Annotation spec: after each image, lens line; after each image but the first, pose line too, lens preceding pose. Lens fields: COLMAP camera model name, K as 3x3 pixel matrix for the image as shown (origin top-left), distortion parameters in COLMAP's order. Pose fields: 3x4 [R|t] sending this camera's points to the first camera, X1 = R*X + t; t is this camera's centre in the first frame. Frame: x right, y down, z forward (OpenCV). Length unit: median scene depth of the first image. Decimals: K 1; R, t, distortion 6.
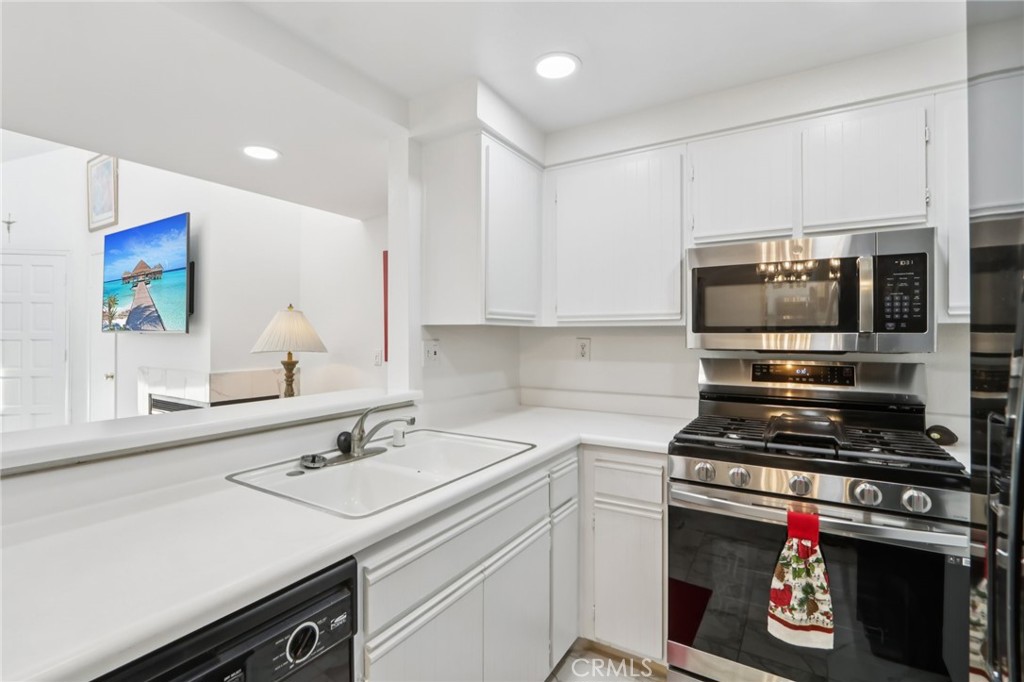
lens RADIAL K [[480.5, 0, 490.8], [0, 480.5, 334.0], [0, 0, 1]] dist [-0.014384, 0.001584]
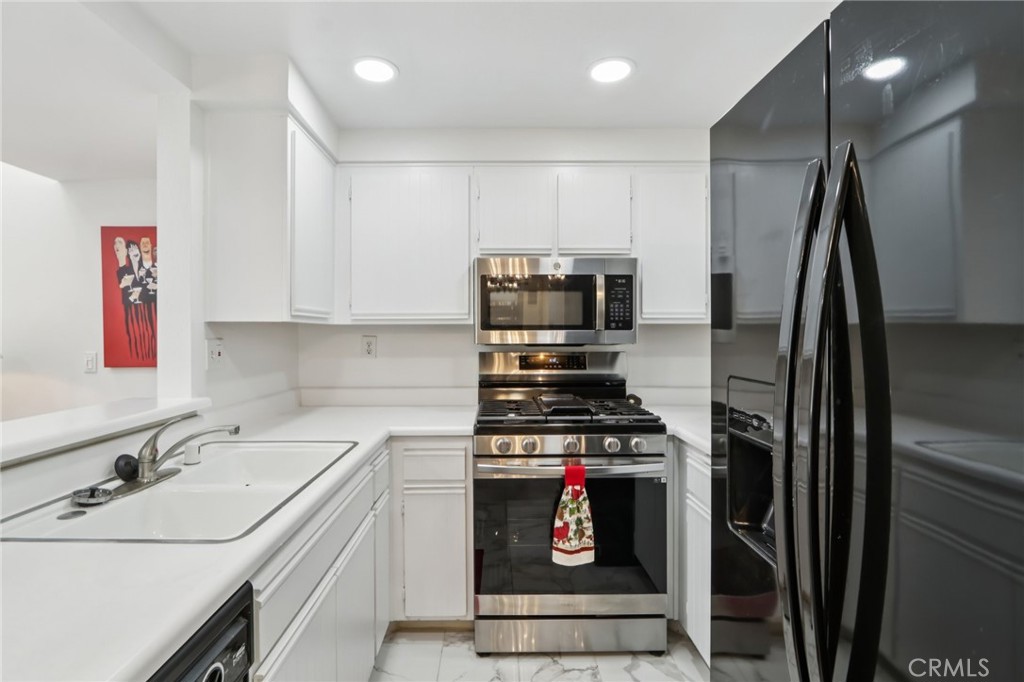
lens RADIAL K [[480.5, 0, 490.8], [0, 480.5, 334.0], [0, 0, 1]] dist [-0.014384, 0.001584]
pose [[0.840265, -0.004837, 0.542155, -0.226869], [0.002504, 0.999984, 0.005040, 0.000663], [-0.542170, -0.002877, 0.840264, 0.002365]]
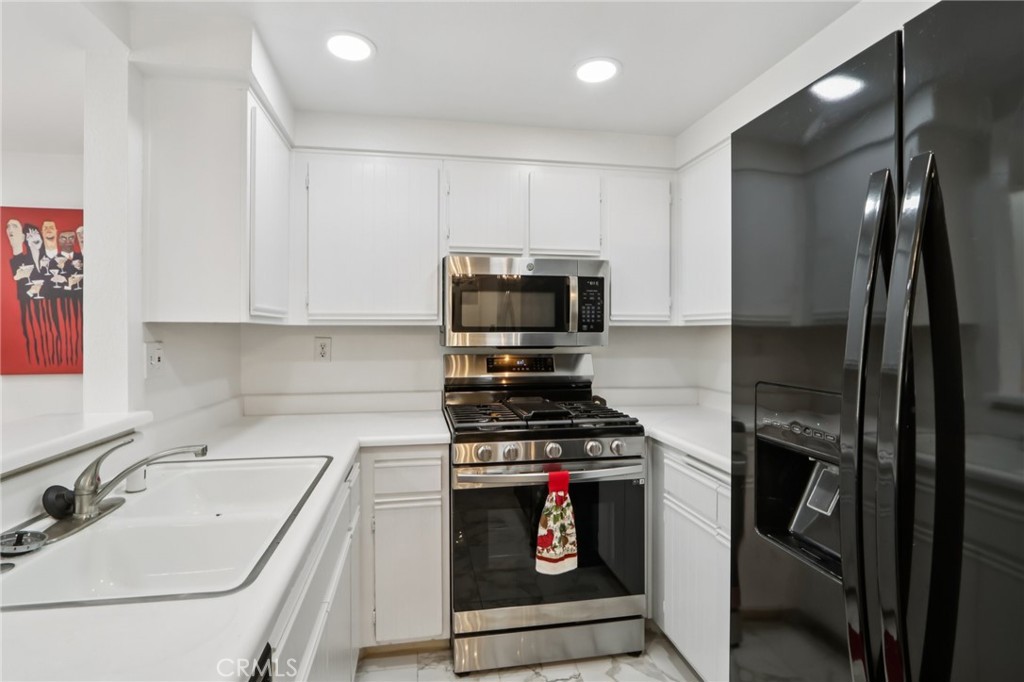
lens RADIAL K [[480.5, 0, 490.8], [0, 480.5, 334.0], [0, 0, 1]] dist [-0.014384, 0.001584]
pose [[0.741887, -0.004107, 0.670512, -0.304600], [-0.000036, 0.999981, 0.006165, -0.006037], [-0.670524, -0.004598, 0.741873, 0.131233]]
